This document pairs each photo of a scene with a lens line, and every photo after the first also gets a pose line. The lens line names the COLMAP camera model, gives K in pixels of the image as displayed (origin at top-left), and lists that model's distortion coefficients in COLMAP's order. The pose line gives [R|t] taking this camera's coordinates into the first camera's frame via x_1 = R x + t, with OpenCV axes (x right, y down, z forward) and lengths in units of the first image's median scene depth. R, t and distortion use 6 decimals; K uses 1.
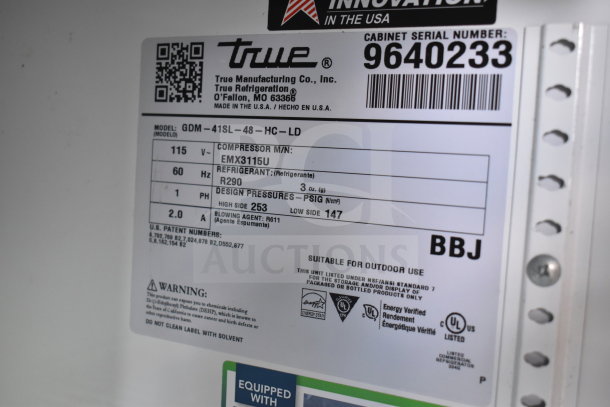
lens RADIAL K [[753.3, 0, 305.0], [0, 753.3, 203.4], [0, 0, 1]] dist [-0.084818, 0.000000]
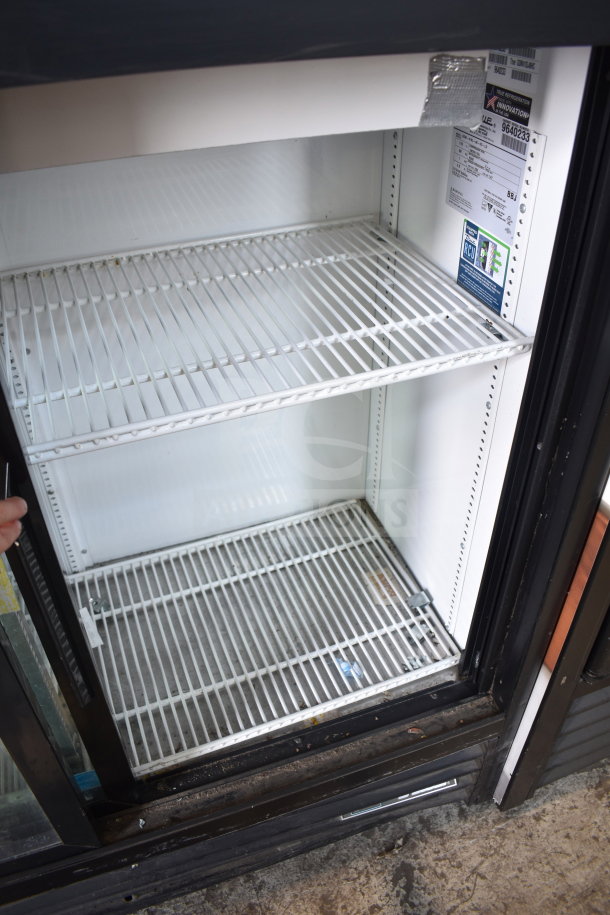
lens RADIAL K [[687.3, 0, 308.8], [0, 687.3, 464.3], [0, 0, 1]] dist [-0.103099, 0.013118]
pose [[0.743266, 0.375741, -0.553510, 1.442925], [-0.002739, 0.829077, 0.559127, -0.542088], [0.668990, -0.414064, 0.617254, -1.685257]]
